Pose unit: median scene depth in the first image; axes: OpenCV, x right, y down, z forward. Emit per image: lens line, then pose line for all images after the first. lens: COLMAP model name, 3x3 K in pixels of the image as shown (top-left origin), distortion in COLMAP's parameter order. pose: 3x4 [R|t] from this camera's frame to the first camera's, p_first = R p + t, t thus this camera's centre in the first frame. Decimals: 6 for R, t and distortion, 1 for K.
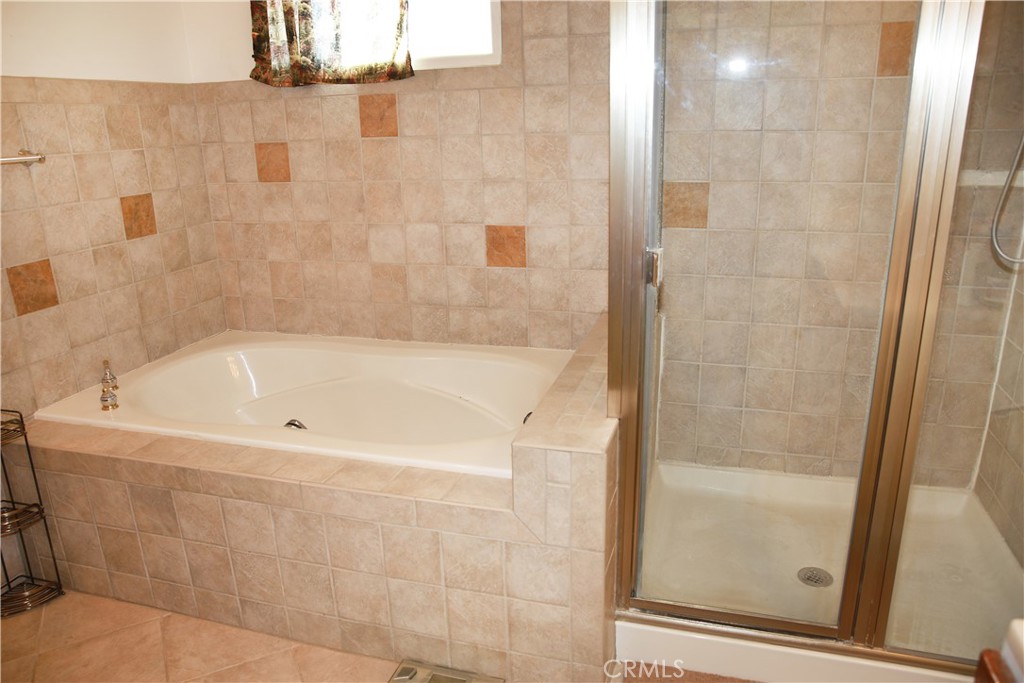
lens RADIAL K [[740.7, 0, 510.8], [0, 740.7, 349.3], [0, 0, 1]] dist [-0.077764, 0.002735]
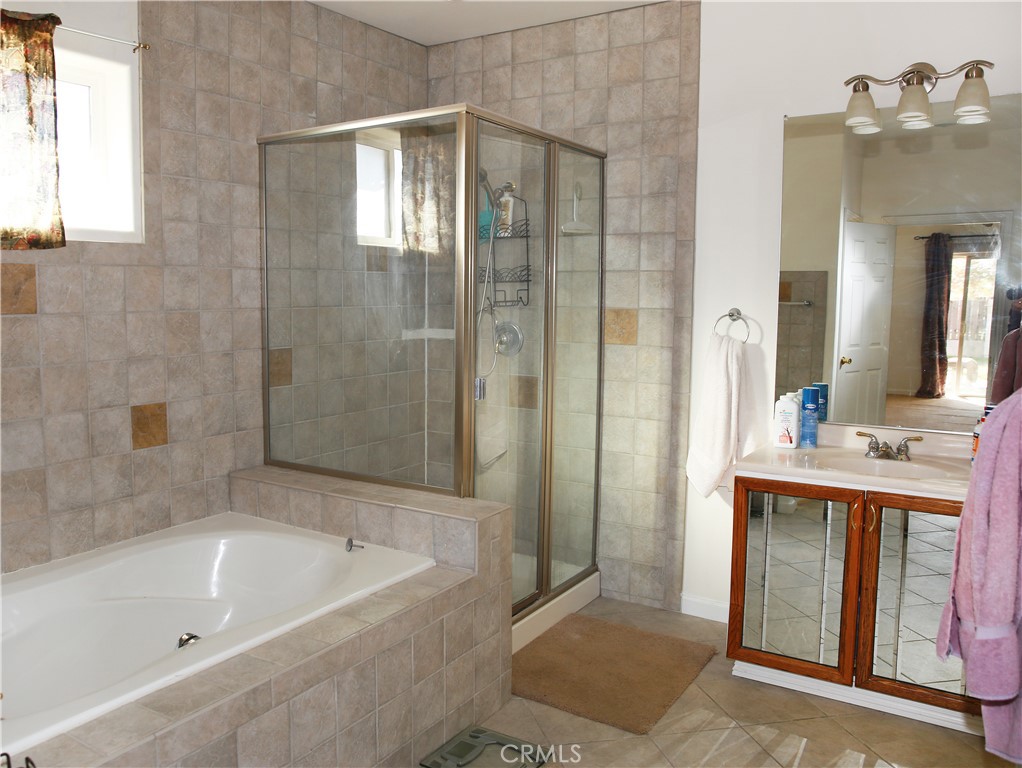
lens RADIAL K [[788.1, 0, 508.3], [0, 788.1, 379.4], [0, 0, 1]] dist [-0.056539, -0.000187]
pose [[0.282163, -0.079911, 0.956033, -0.846109], [0.275343, 0.961346, -0.000909, -0.069061], [-0.919005, 0.263494, 0.293259, 0.267488]]
